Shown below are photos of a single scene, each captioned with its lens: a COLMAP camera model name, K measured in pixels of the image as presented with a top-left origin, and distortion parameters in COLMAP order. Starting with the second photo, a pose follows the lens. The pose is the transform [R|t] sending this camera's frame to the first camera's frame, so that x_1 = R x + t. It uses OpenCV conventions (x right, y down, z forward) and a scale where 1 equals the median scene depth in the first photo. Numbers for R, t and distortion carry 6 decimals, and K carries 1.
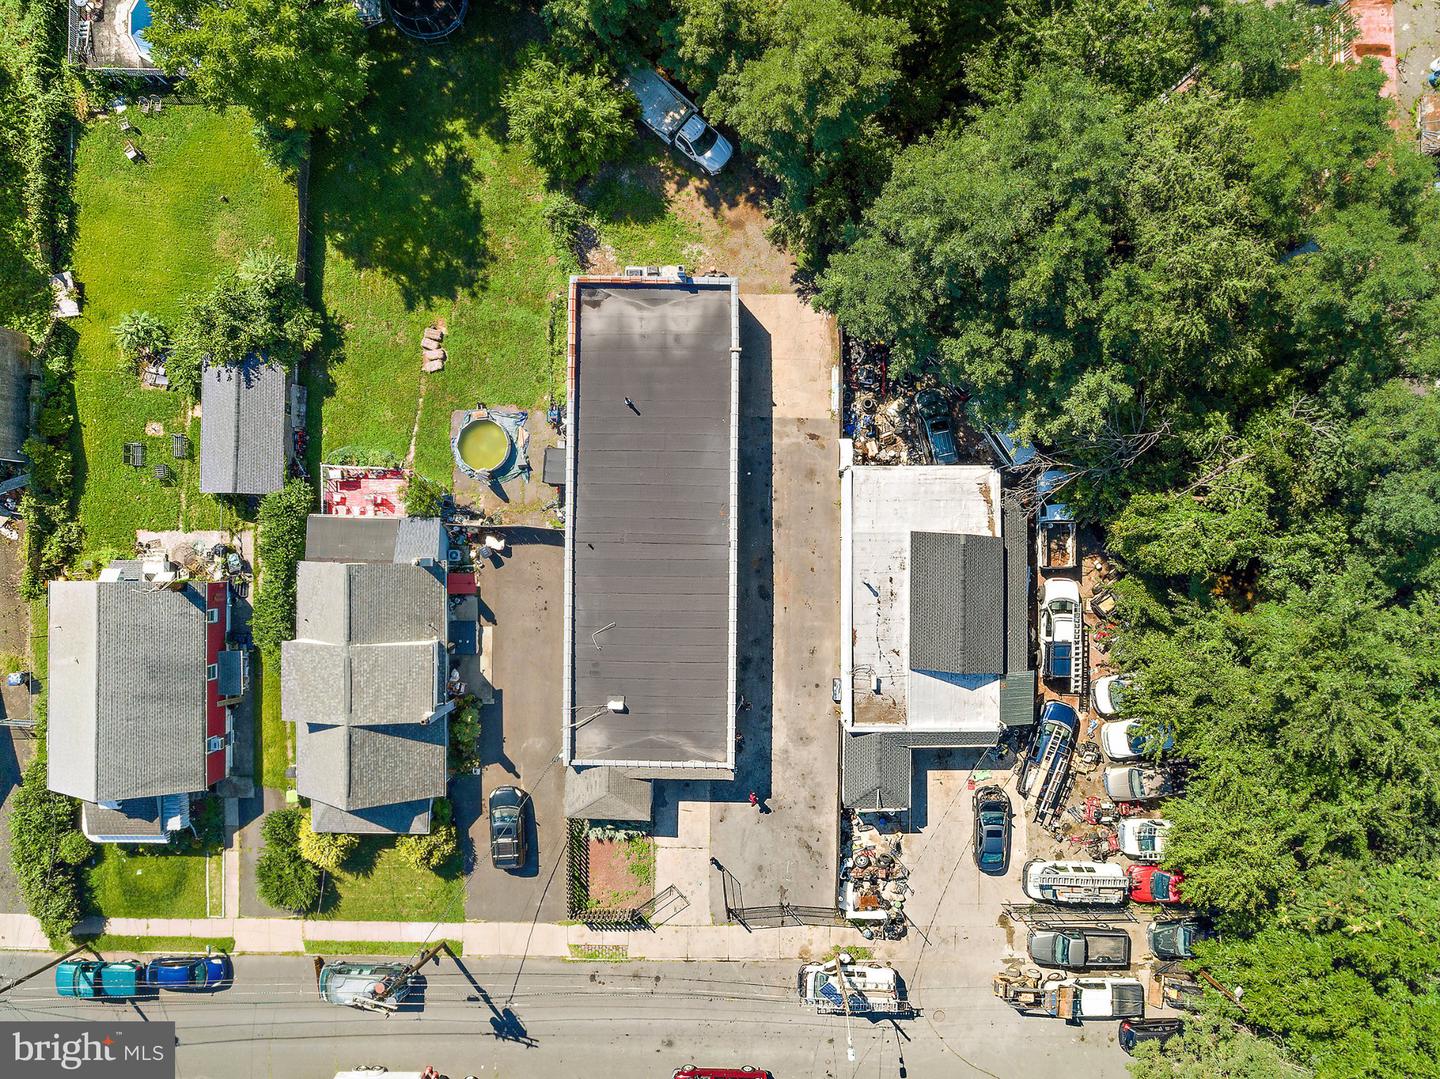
lens RADIAL K [[1084.4, 0, 718.1], [0, 1084.4, 540.5], [0, 0, 1]] dist [-0.023788, 0.005127]
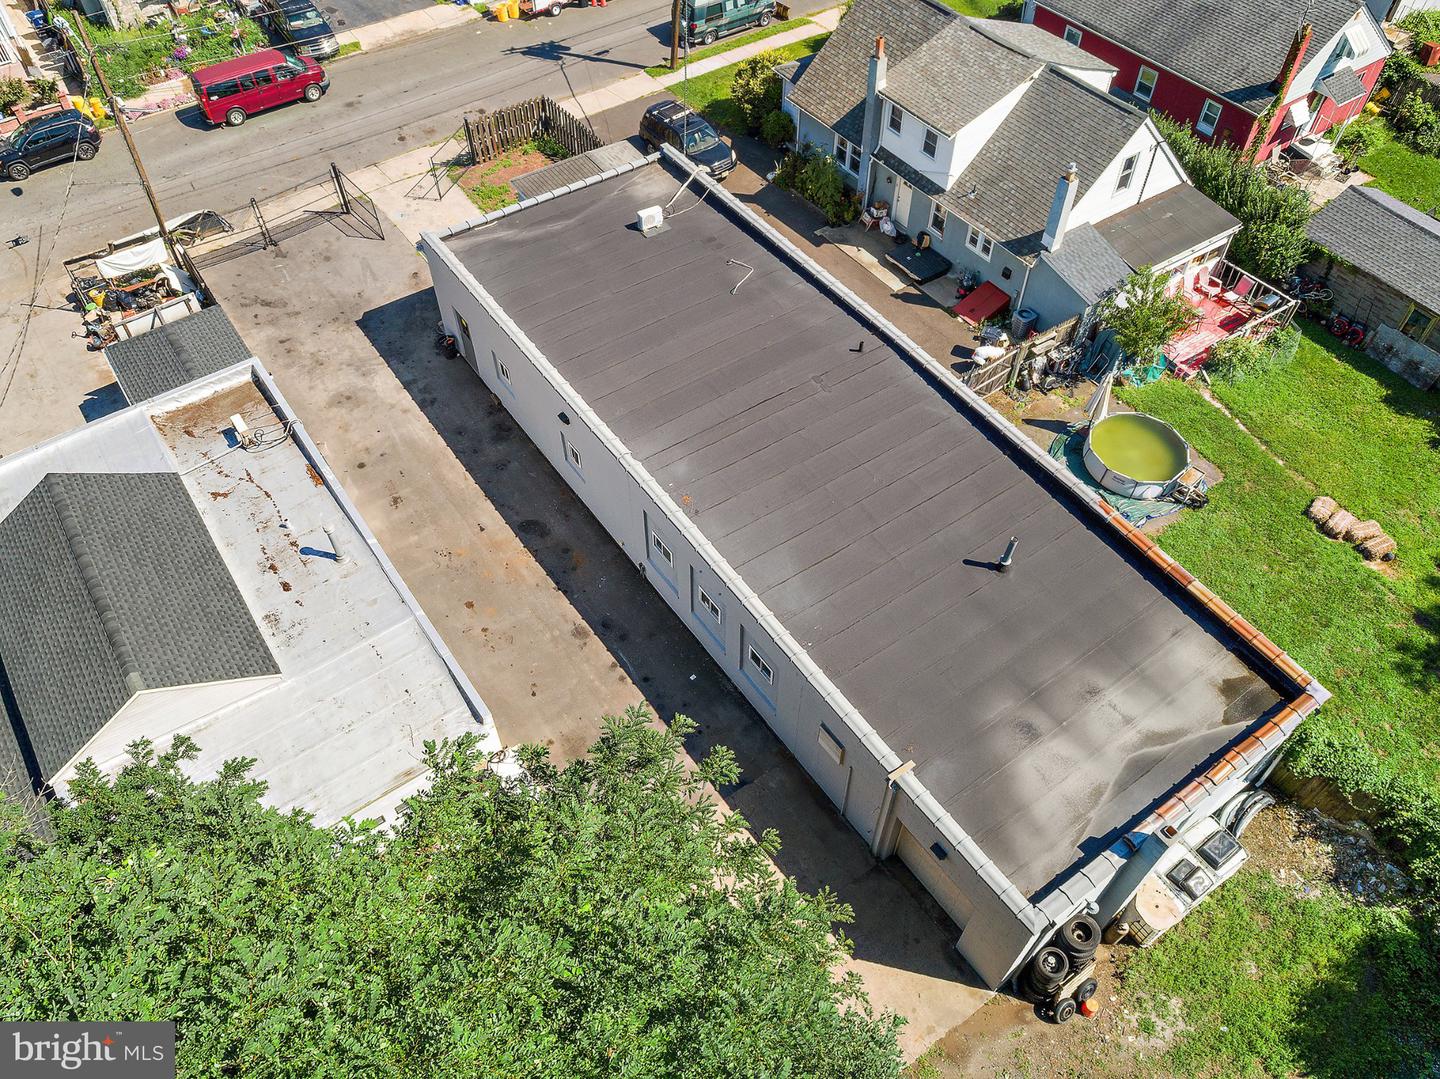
lens RADIAL K [[1084.4, 0, 718.1], [0, 1084.4, 540.5], [0, 0, 1]] dist [-0.023788, 0.005127]
pose [[-0.813251, 0.453919, -0.364115, 0.159071], [-0.581868, -0.626562, 0.518508, -0.267088], [0.007220, 0.633544, 0.773673, 0.612883]]
